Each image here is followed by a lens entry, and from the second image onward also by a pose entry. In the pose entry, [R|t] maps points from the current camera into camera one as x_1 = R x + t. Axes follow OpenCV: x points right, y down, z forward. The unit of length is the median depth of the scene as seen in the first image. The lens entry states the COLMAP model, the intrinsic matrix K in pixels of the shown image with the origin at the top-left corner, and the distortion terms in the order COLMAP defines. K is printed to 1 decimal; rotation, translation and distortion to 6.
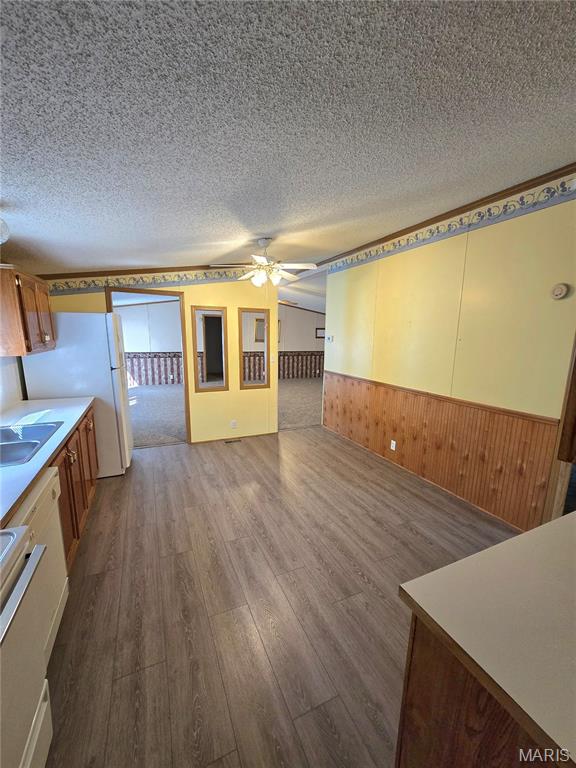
lens RADIAL K [[314.3, 0, 288.5], [0, 314.3, 389.7], [0, 0, 1]] dist [-0.001995, -0.000231]
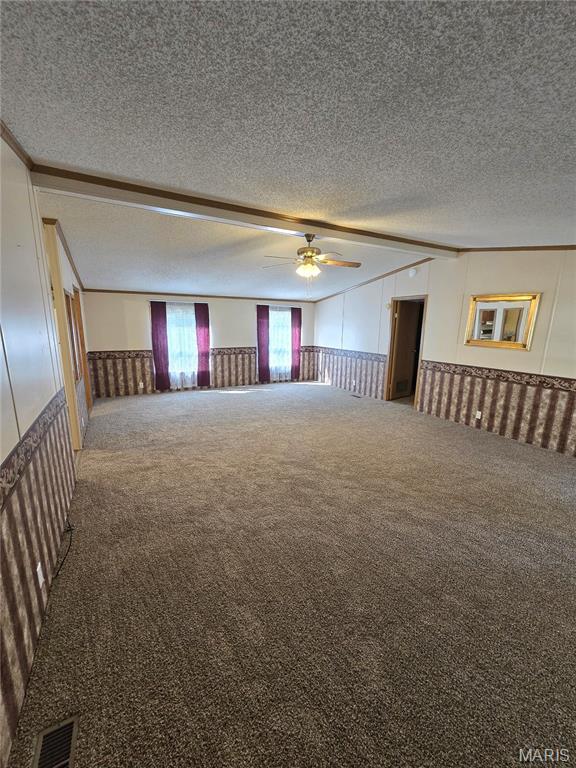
lens RADIAL K [[314.3, 0, 283.6], [0, 314.3, 388.7], [0, 0, 1]] dist [-0.001995, -0.000231]
pose [[0.061981, 0.187559, -0.980296, 0.799644], [-0.186547, 0.967053, 0.173230, -0.266842], [0.980489, 0.172134, 0.094927, 1.557325]]
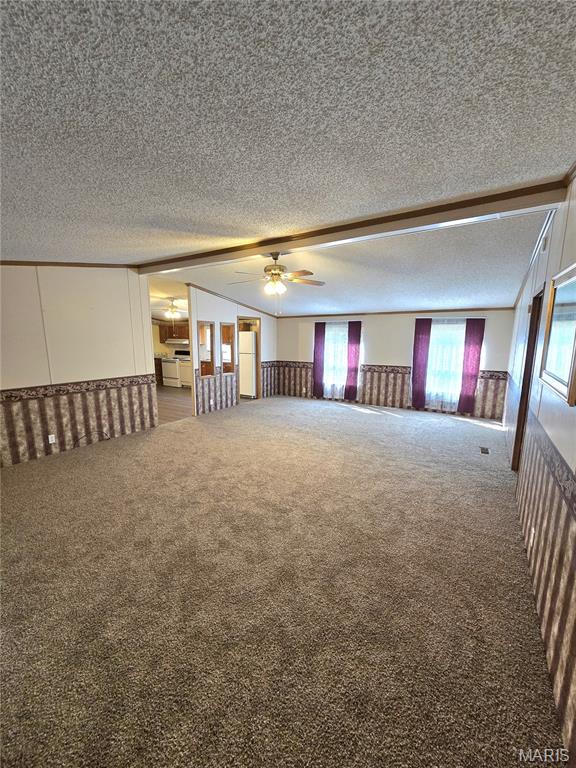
lens RADIAL K [[314.3, 0, 290.5], [0, 314.3, 389.9], [0, 0, 1]] dist [-0.001995, -0.000231]
pose [[-0.826646, 0.071518, -0.558159, 0.381744], [-0.115983, 0.948939, 0.293364, -0.430123], [0.550640, 0.307245, -0.776142, 2.419558]]
